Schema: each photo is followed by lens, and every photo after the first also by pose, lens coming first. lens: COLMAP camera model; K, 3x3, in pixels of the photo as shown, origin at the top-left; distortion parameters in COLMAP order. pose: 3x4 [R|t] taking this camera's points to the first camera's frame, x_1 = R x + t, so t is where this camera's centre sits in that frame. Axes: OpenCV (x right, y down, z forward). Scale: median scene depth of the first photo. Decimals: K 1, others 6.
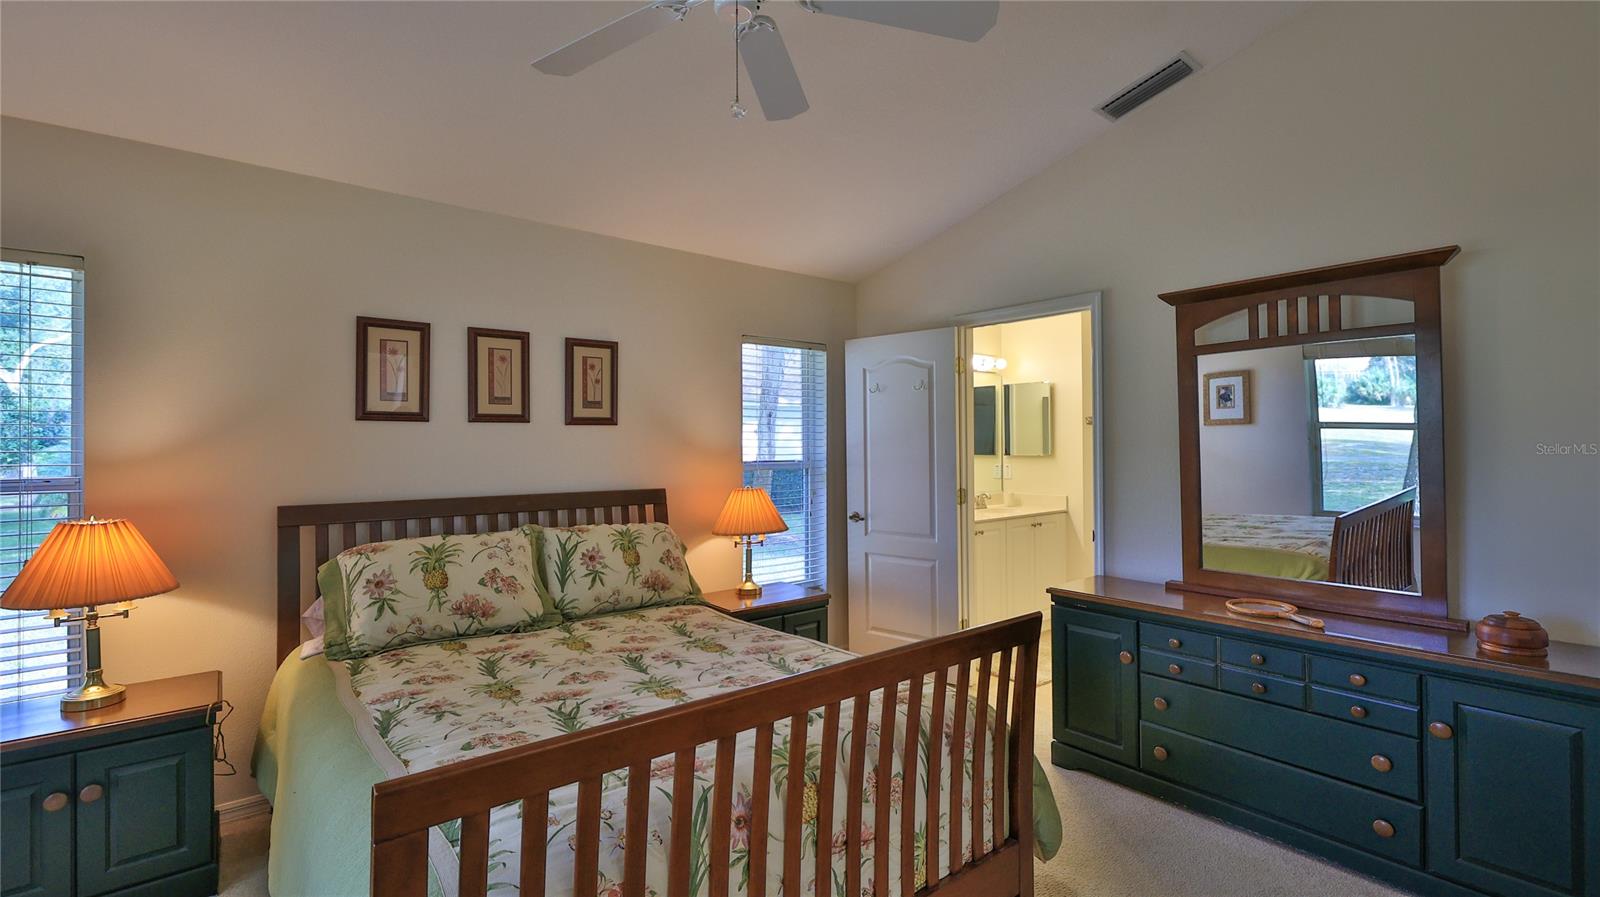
lens RADIAL K [[716.8, 0, 792.4], [0, 716.8, 443.0], [0, 0, 1]] dist [0.002753, -0.000691]
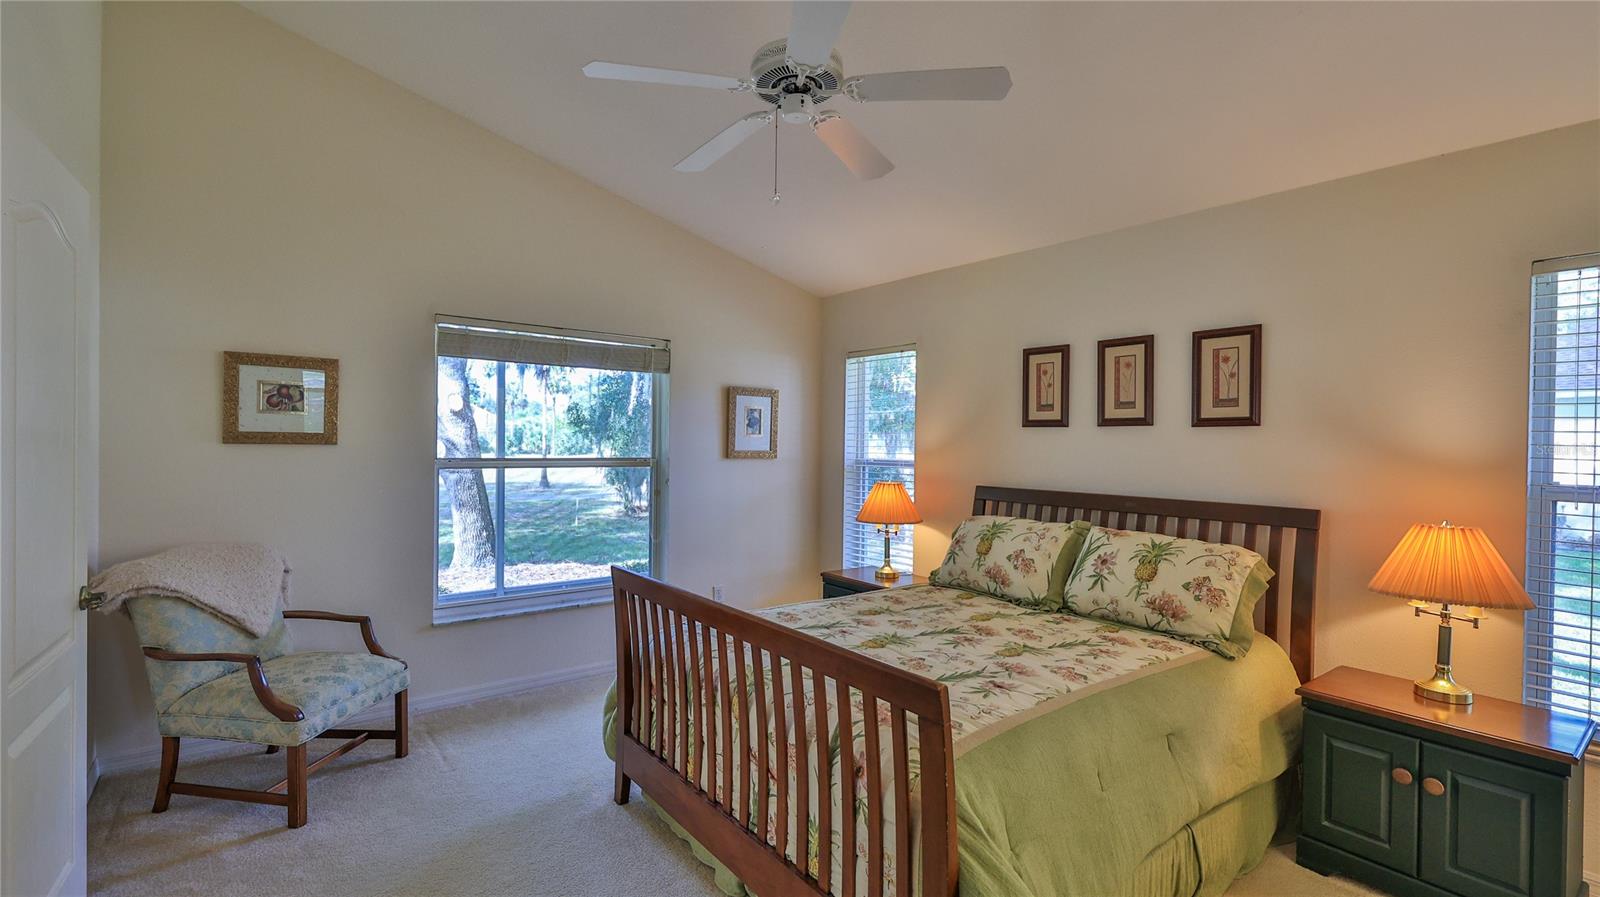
lens RADIAL K [[716.8, 0, 792.7], [0, 716.8, 444.4], [0, 0, 1]] dist [0.002753, -0.000691]
pose [[-0.031967, 0.004641, -0.999478, 0.674736], [-0.014816, 0.999877, 0.005117, 0.000133], [0.999379, 0.014972, -0.031894, 0.562174]]
